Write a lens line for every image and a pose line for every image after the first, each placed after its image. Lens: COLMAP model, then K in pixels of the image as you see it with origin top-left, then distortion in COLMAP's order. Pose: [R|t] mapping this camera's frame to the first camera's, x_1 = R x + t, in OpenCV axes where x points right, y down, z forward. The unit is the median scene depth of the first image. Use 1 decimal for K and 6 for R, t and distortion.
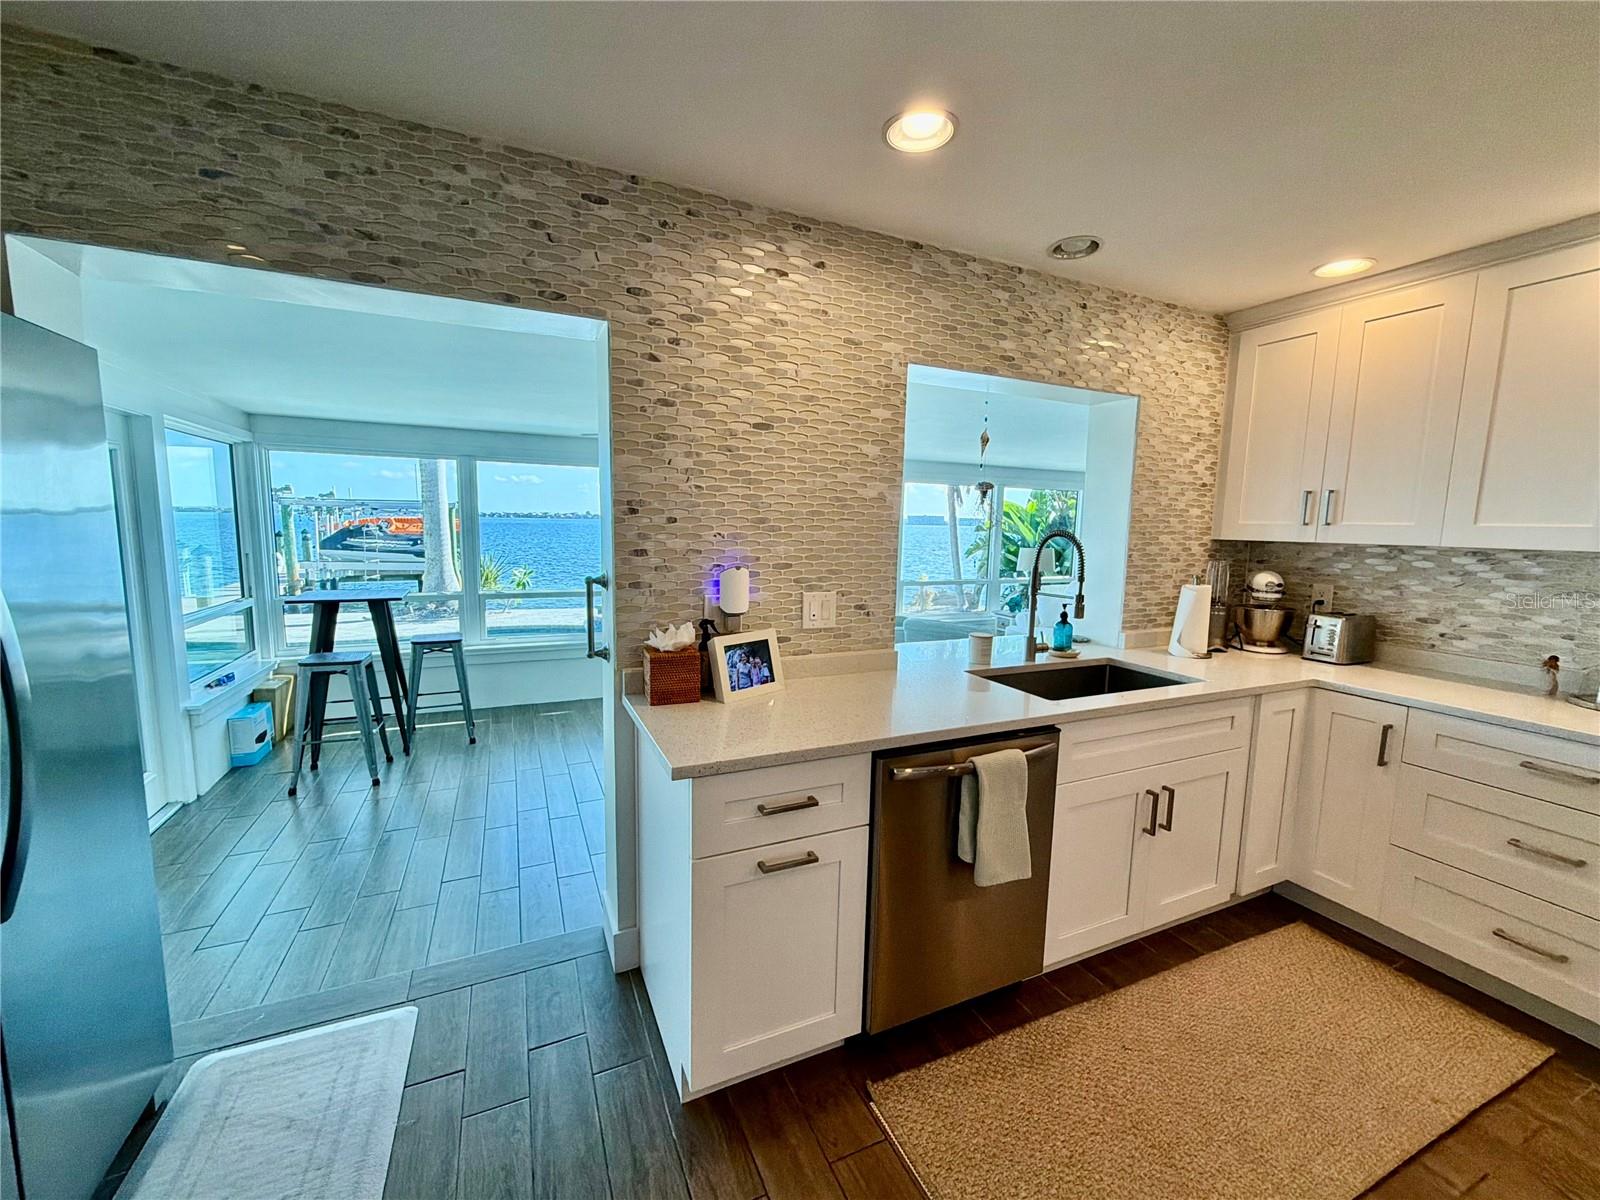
lens RADIAL K [[638.6, 0, 795.1], [0, 638.6, 599.7], [0, 0, 1]] dist [0.000362, -0.000243]
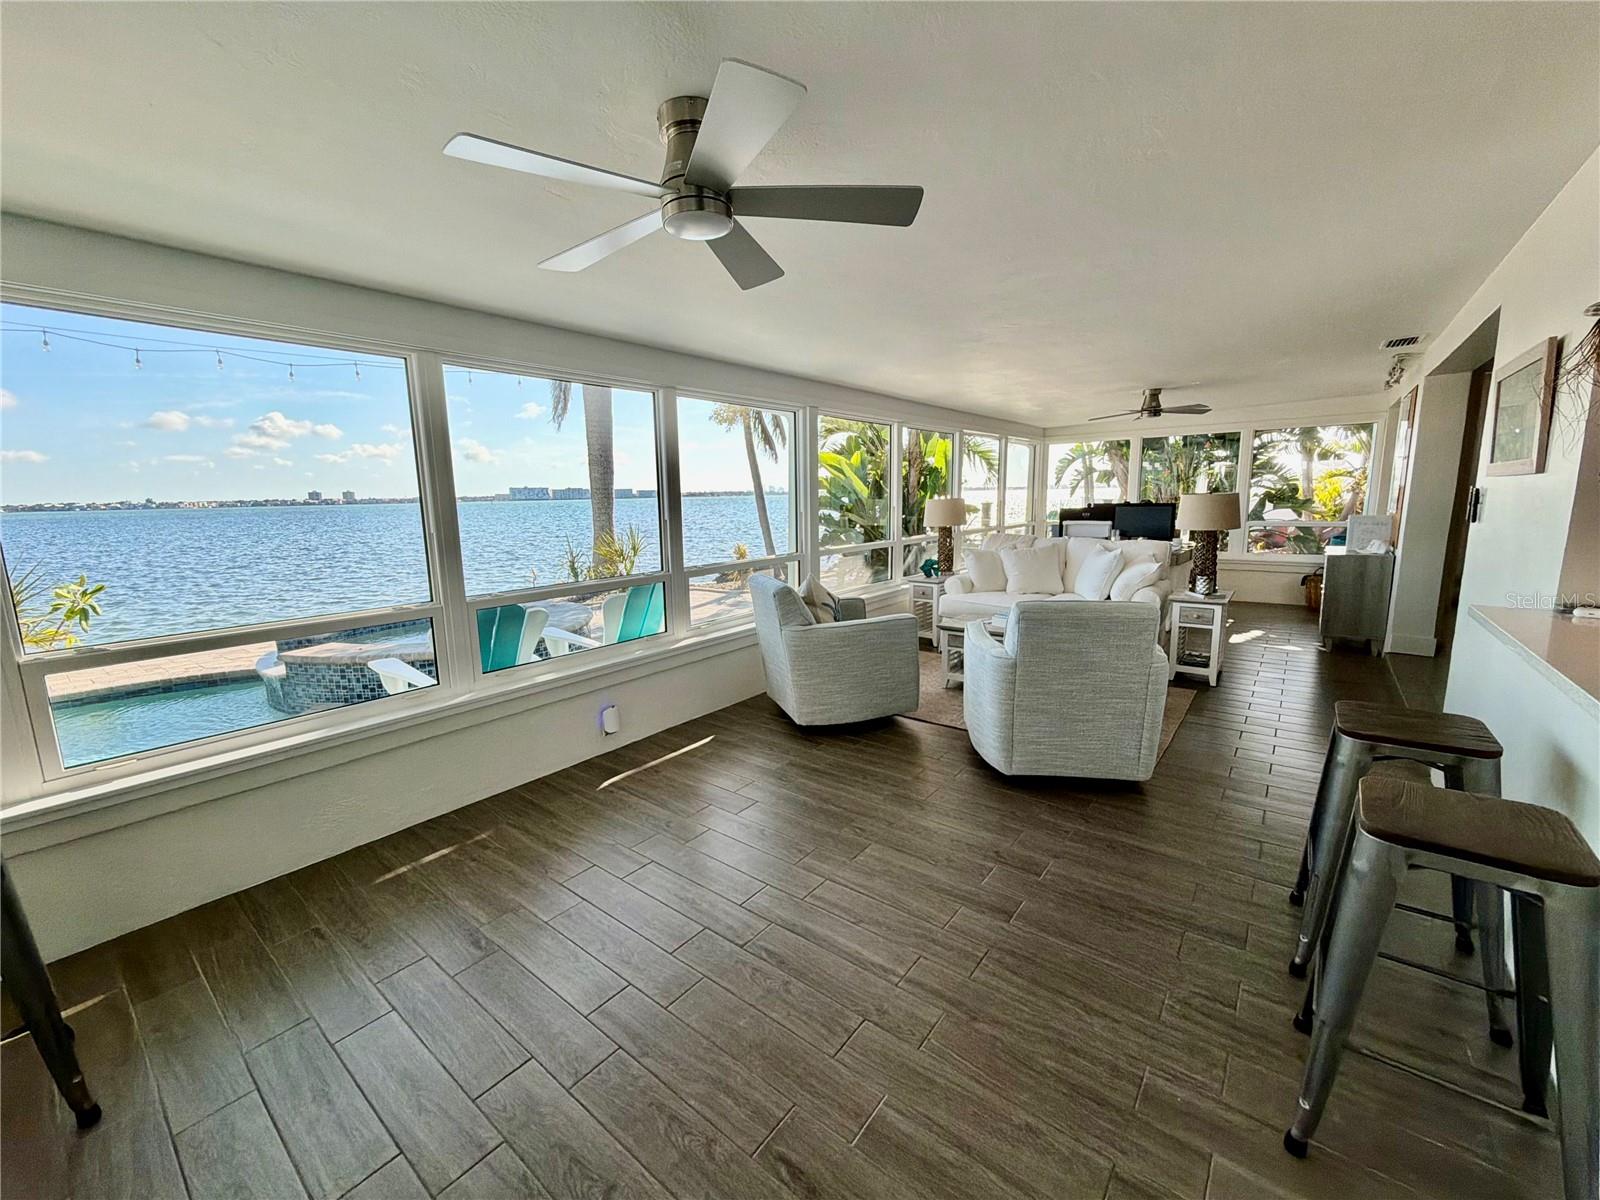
lens RADIAL K [[636.7, 0, 798.9], [0, 636.7, 601.4], [0, 0, 1]] dist [-0.002276, -0.000042]
pose [[0.886564, -0.111413, 0.448990, -0.337230], [0.091382, 0.993618, 0.066118, -0.037449], [-0.453491, -0.017588, 0.891087, 0.619573]]
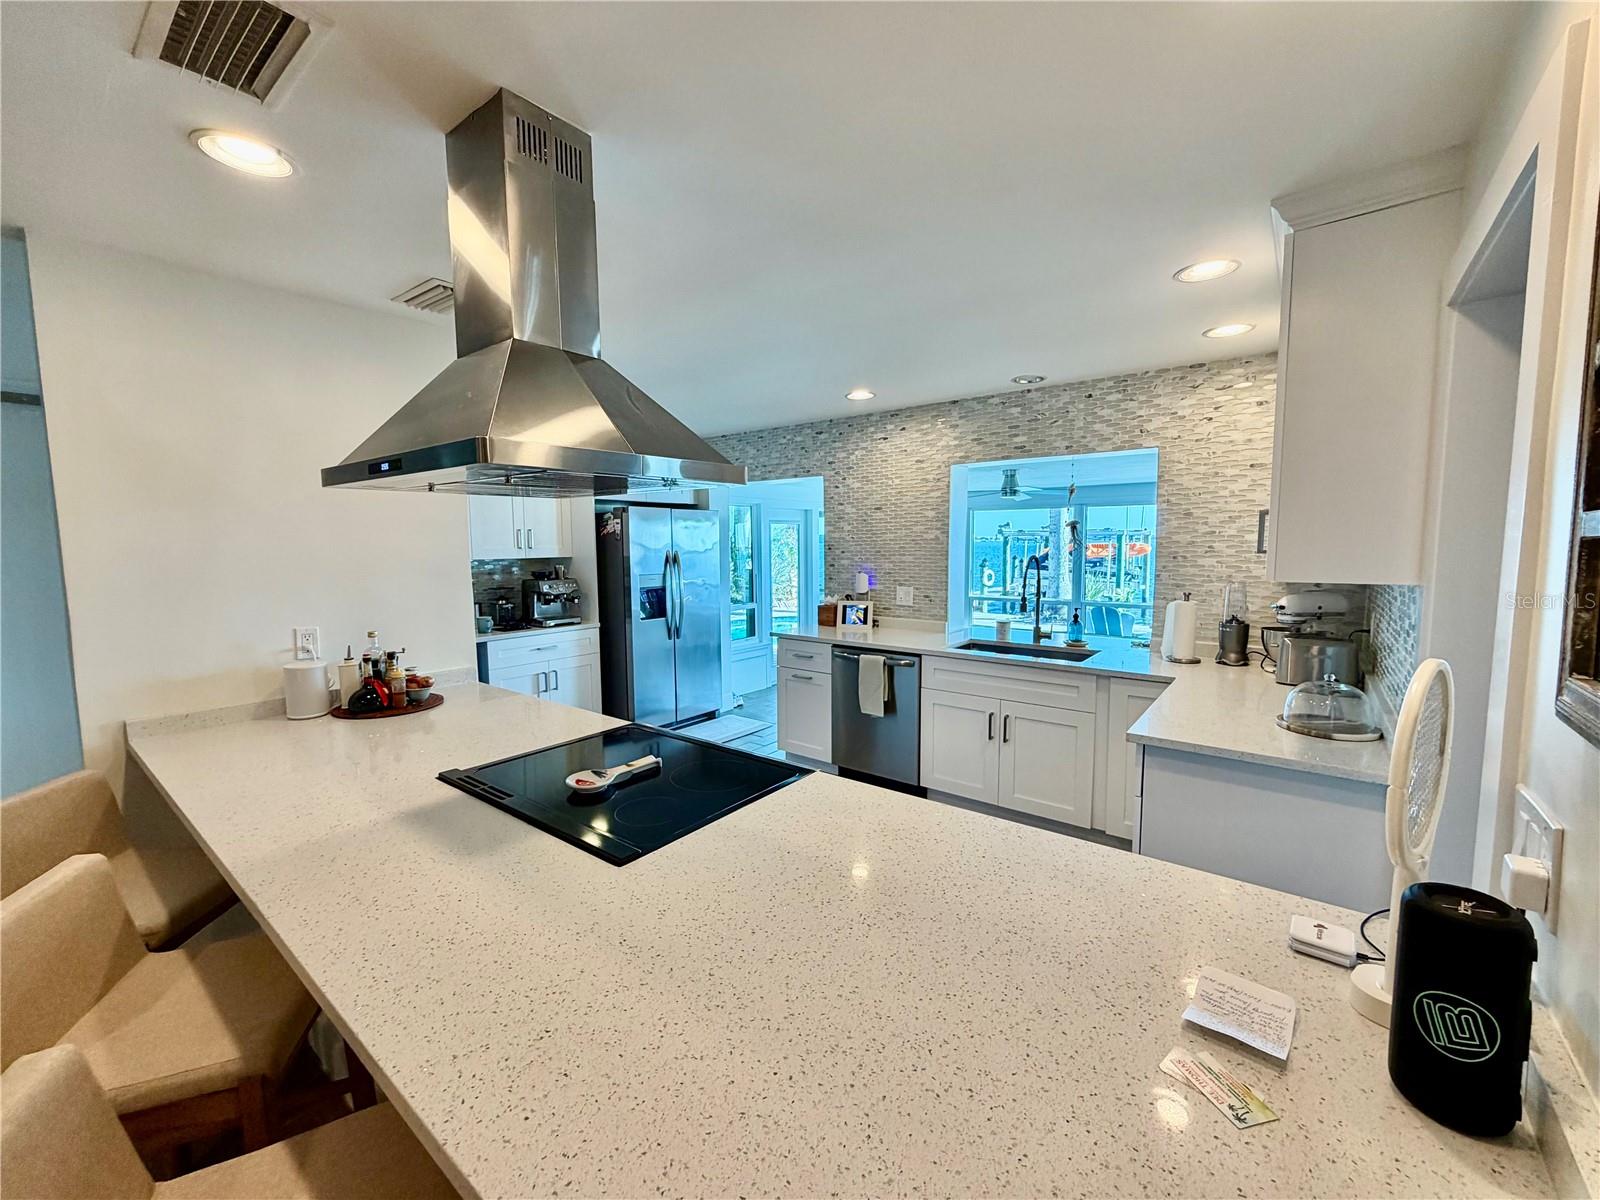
lens RADIAL K [[636.7, 0, 798.9], [0, 636.7, 601.4], [0, 0, 1]] dist [-0.002276, -0.000042]
pose [[0.461098, 0.060415, -0.885290, 0.924660], [-0.090058, 0.995714, 0.021045, 0.011704], [0.882768, 0.070024, 0.464562, -0.118766]]
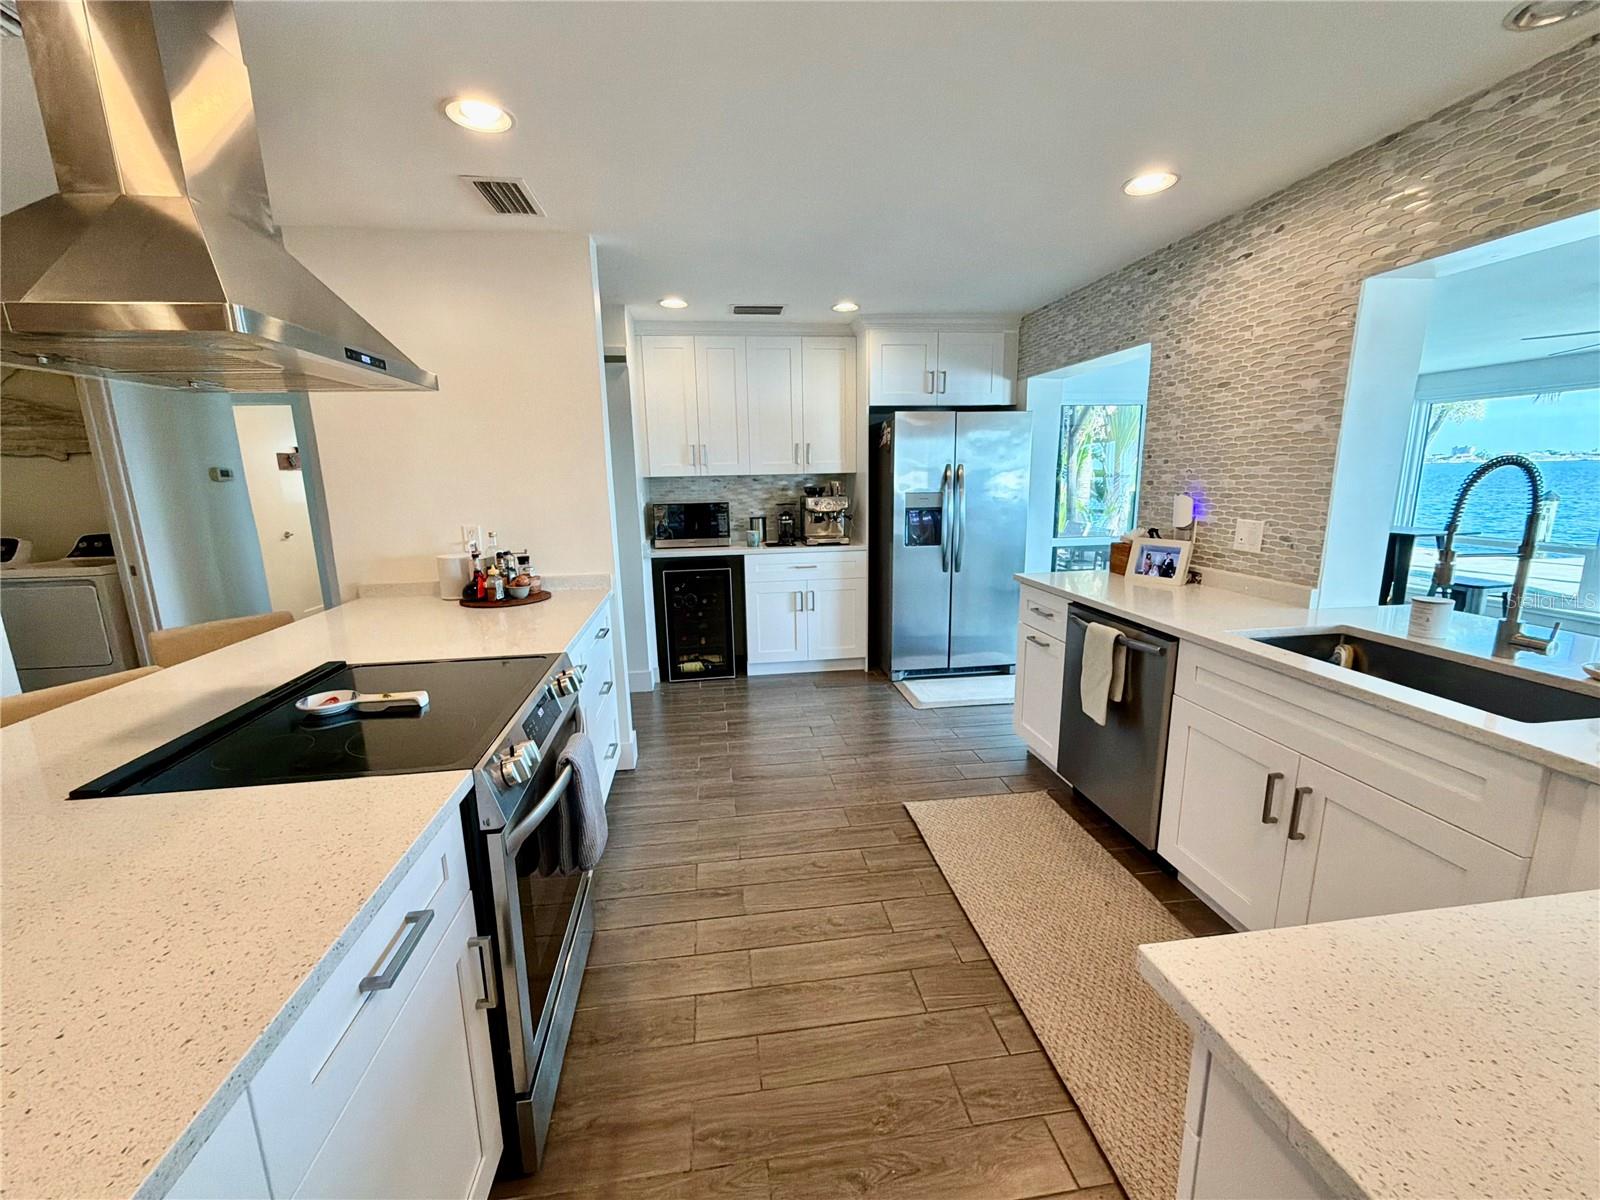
lens RADIAL K [[638.6, 0, 795.1], [0, 638.6, 599.7], [0, 0, 1]] dist [0.000362, -0.000243]
pose [[-0.287375, 0.174286, -0.941828, 0.777122], [-0.100990, 0.972311, 0.210741, -0.017958], [0.952479, 0.155677, -0.261817, 0.304068]]
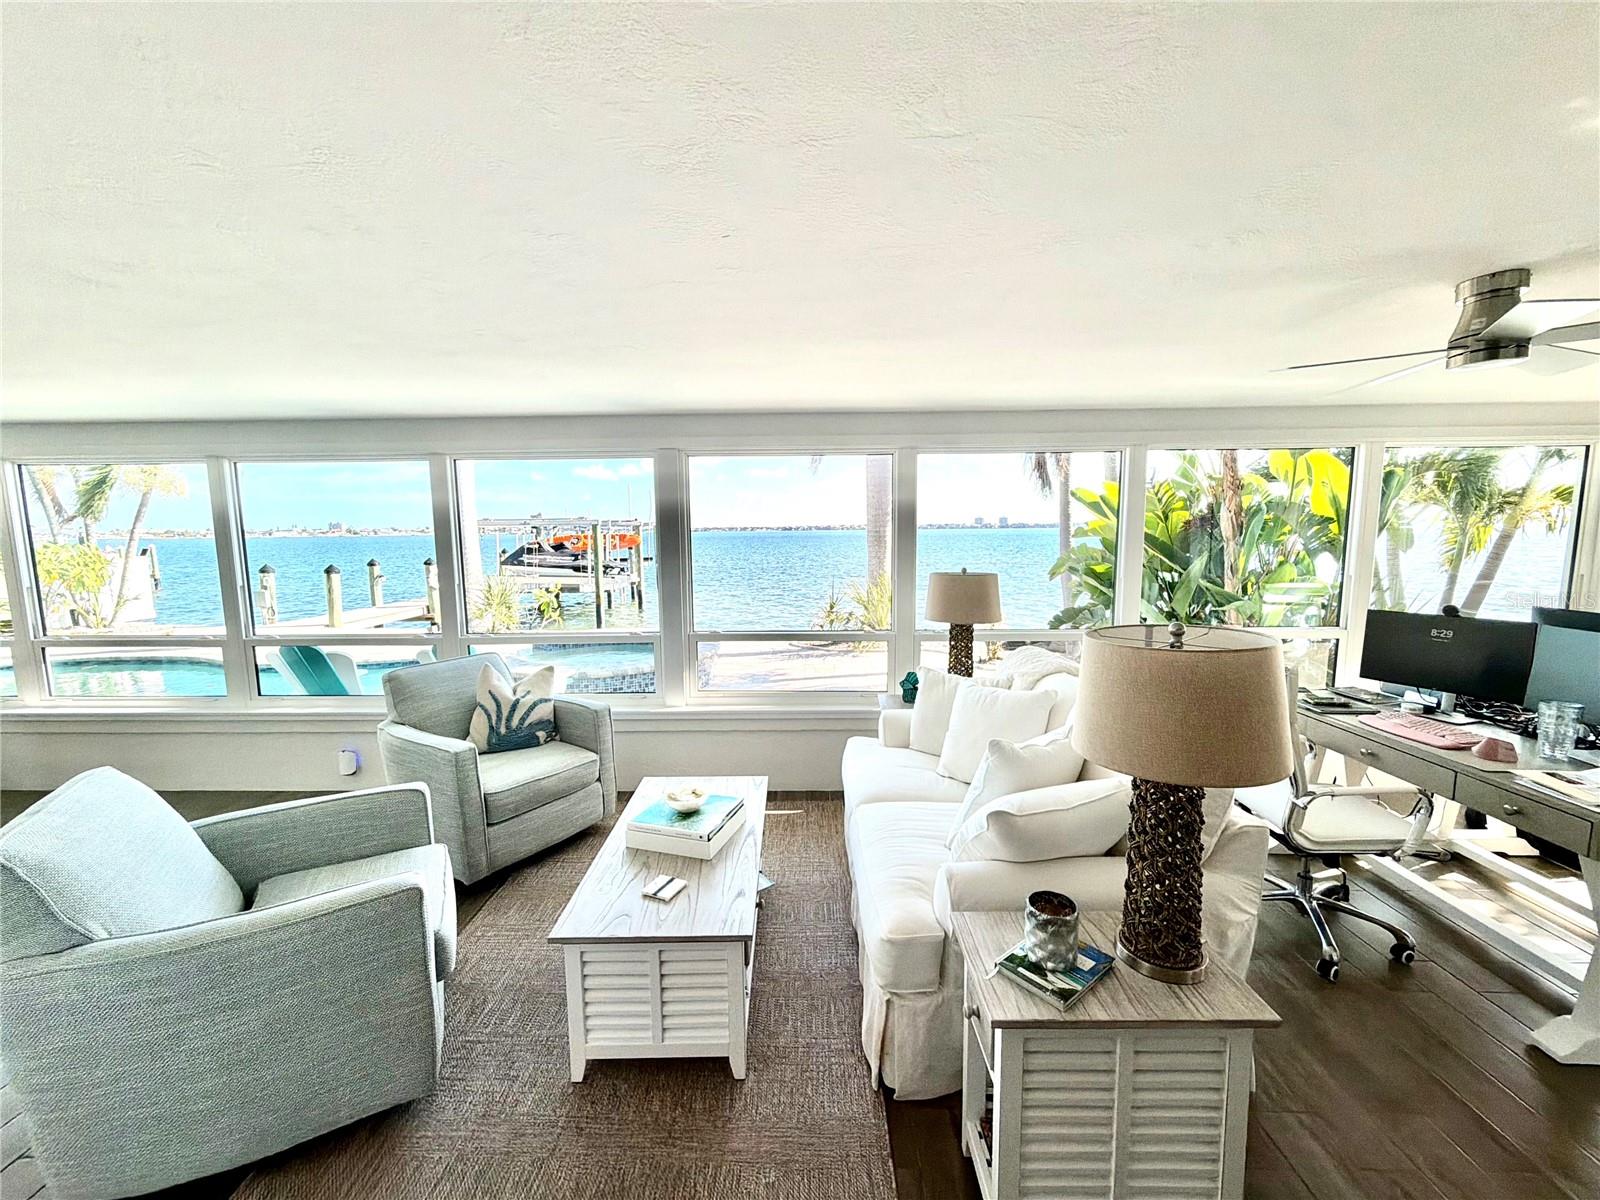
lens RADIAL K [[636.7, 0, 798.9], [0, 636.7, 601.4], [0, 0, 1]] dist [-0.002276, -0.000042]
pose [[0.904145, 0.022035, -0.426657, 0.884497], [-0.026745, 0.999630, -0.005049, -0.103326], [0.426388, 0.015976, 0.904399, 0.945838]]
